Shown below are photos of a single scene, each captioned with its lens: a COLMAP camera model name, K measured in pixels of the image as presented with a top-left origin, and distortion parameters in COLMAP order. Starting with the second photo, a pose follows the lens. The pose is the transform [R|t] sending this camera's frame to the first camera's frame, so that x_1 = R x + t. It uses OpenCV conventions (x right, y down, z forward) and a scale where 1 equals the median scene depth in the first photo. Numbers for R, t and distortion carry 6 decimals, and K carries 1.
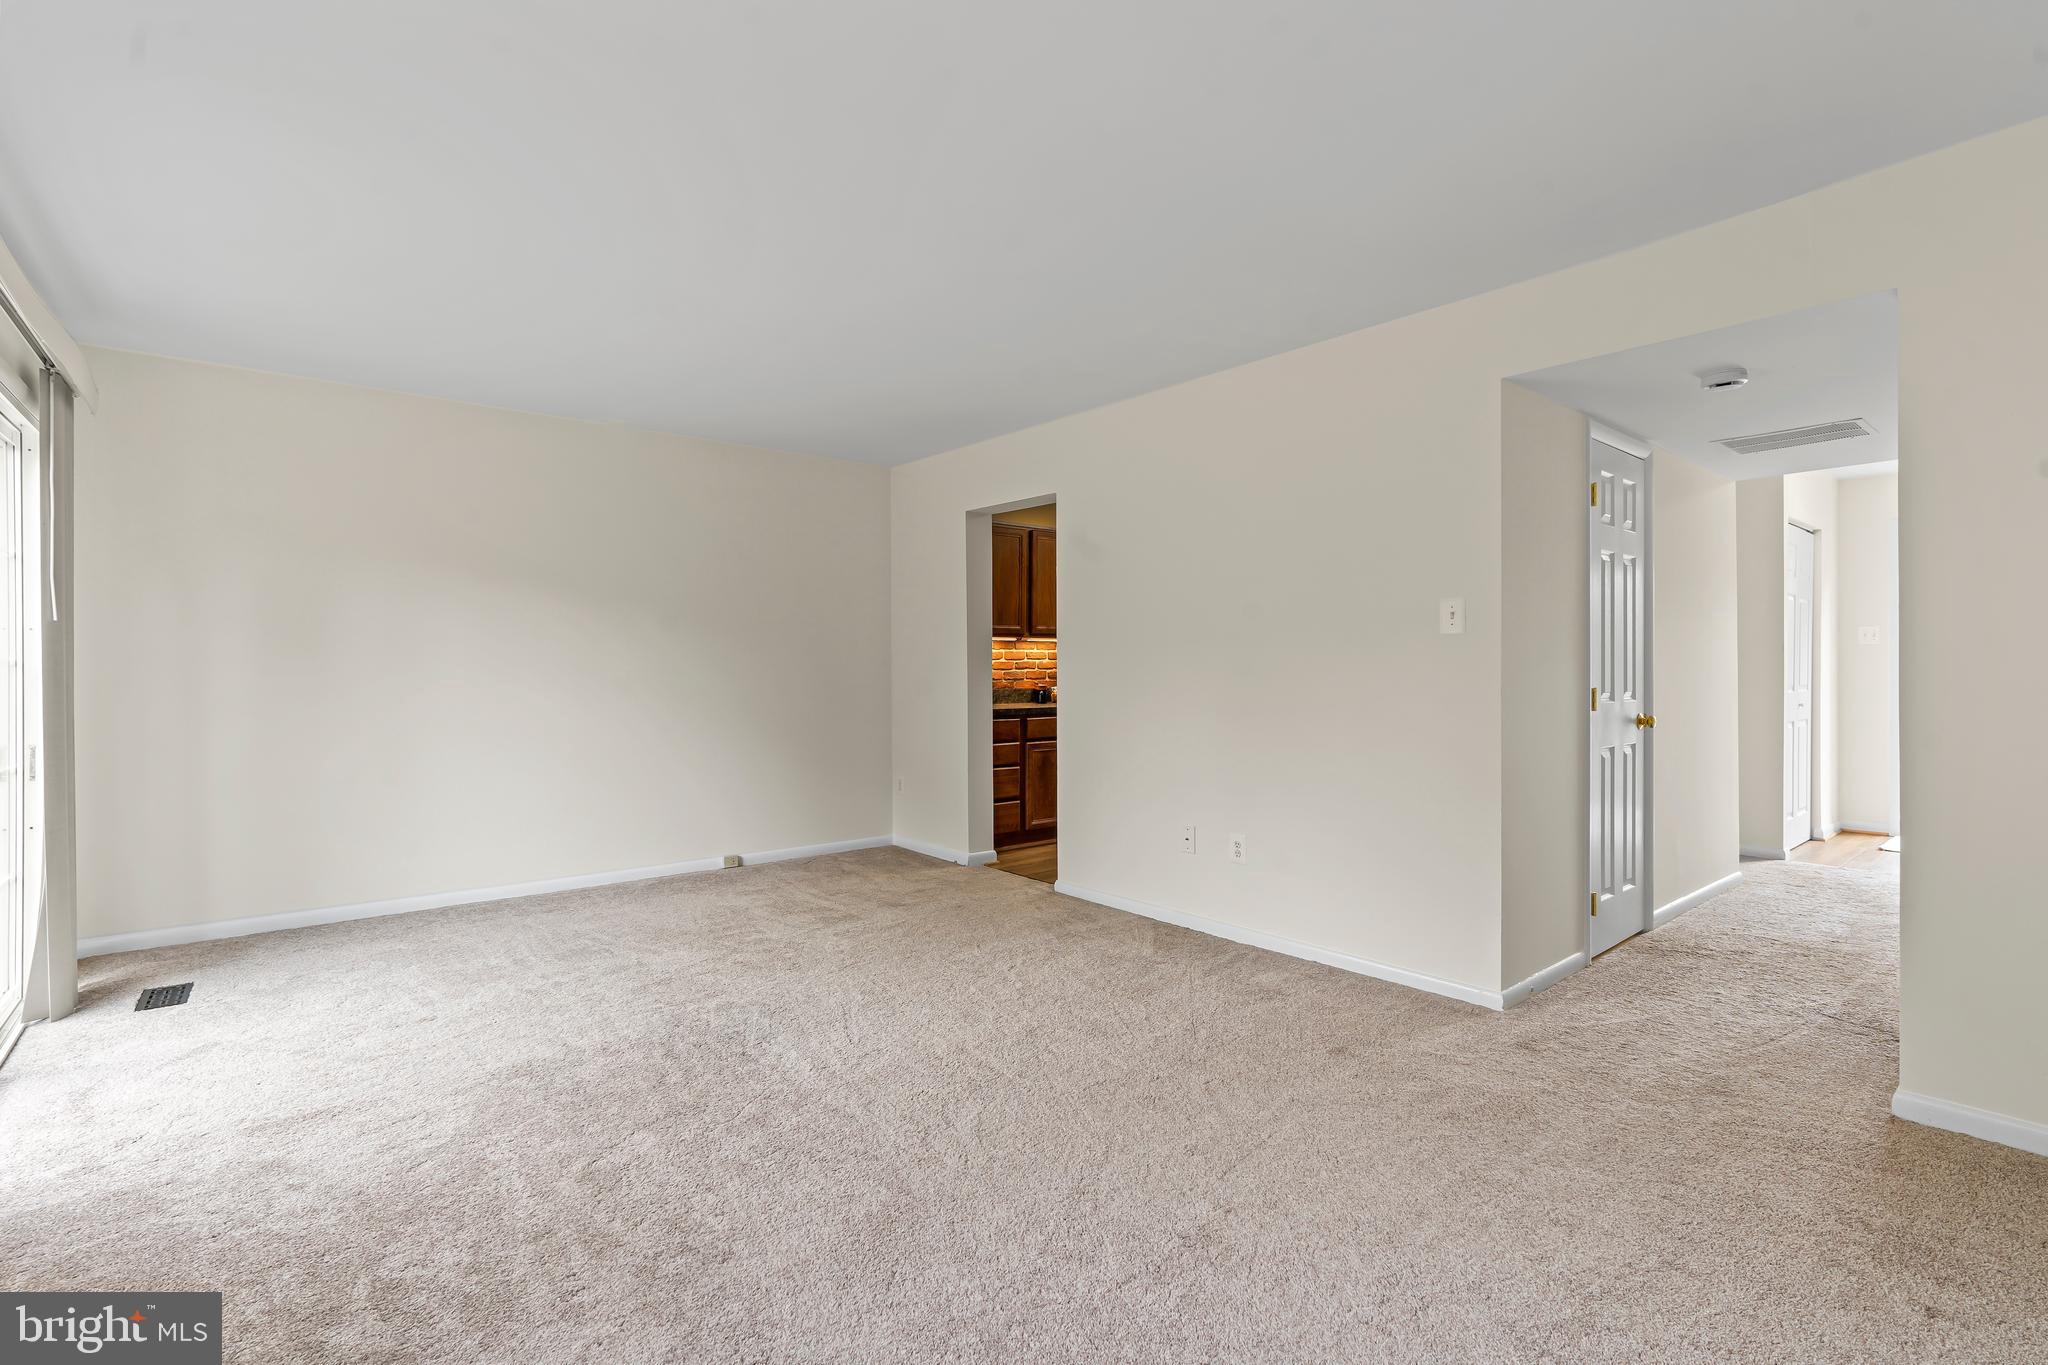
lens RADIAL K [[929.7, 0, 1043.4], [0, 929.7, 672.6], [0, 0, 1]] dist [-0.005974, 0.002272]
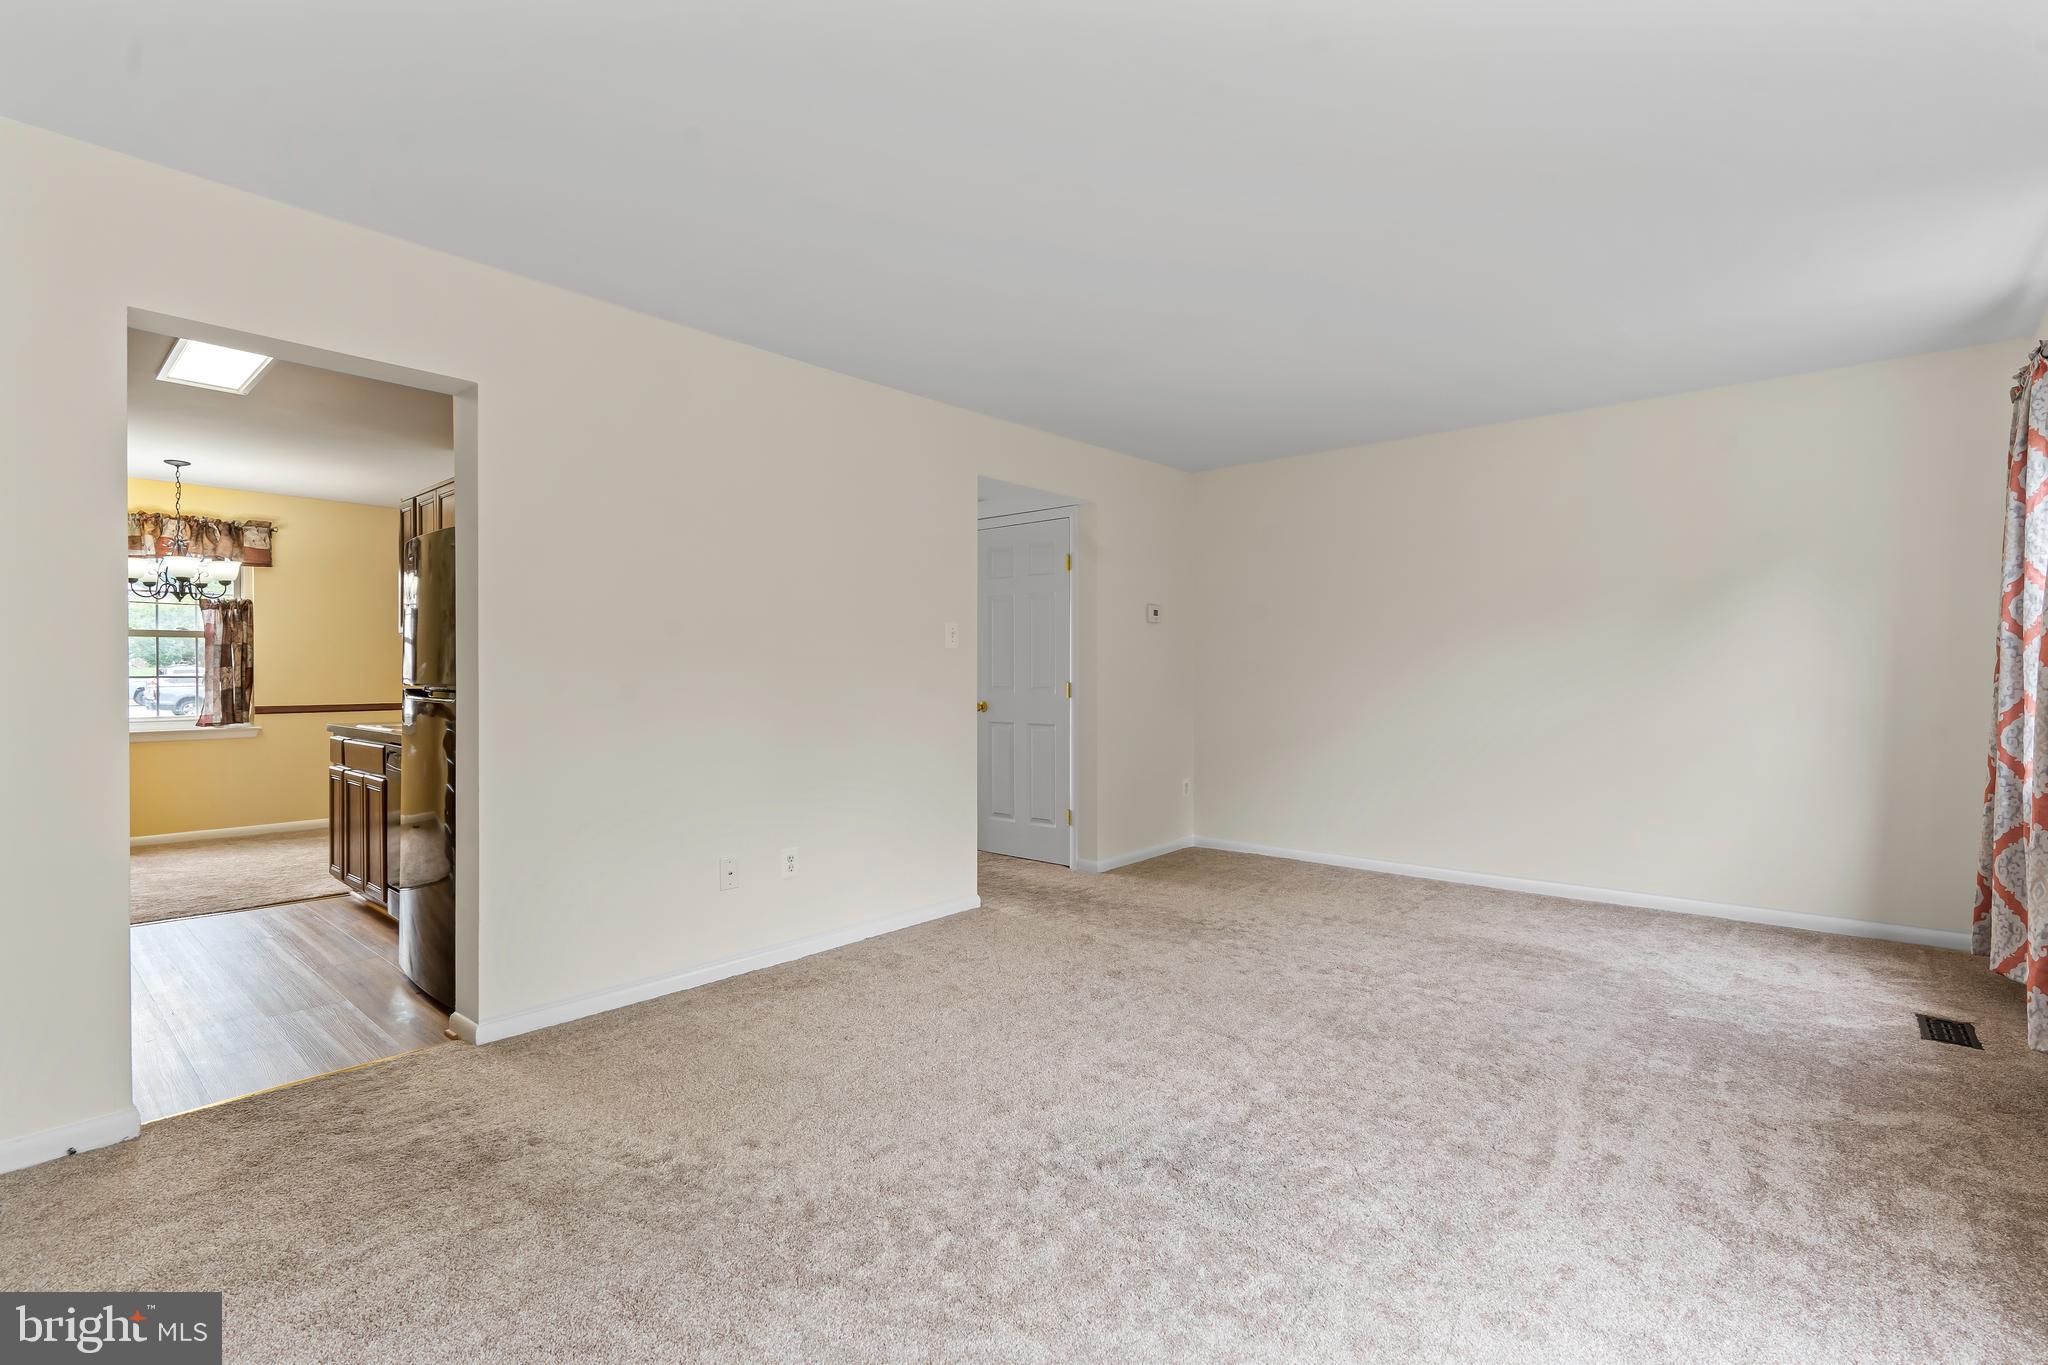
lens RADIAL K [[929.7, 0, 1032.6], [0, 929.7, 668.4], [0, 0, 1]] dist [-0.005974, 0.002272]
pose [[-0.171792, 0.007431, 0.985105, -0.820869], [-0.001436, 0.999969, -0.007794, -0.001007], [-0.985132, -0.002754, -0.171776, 0.988665]]
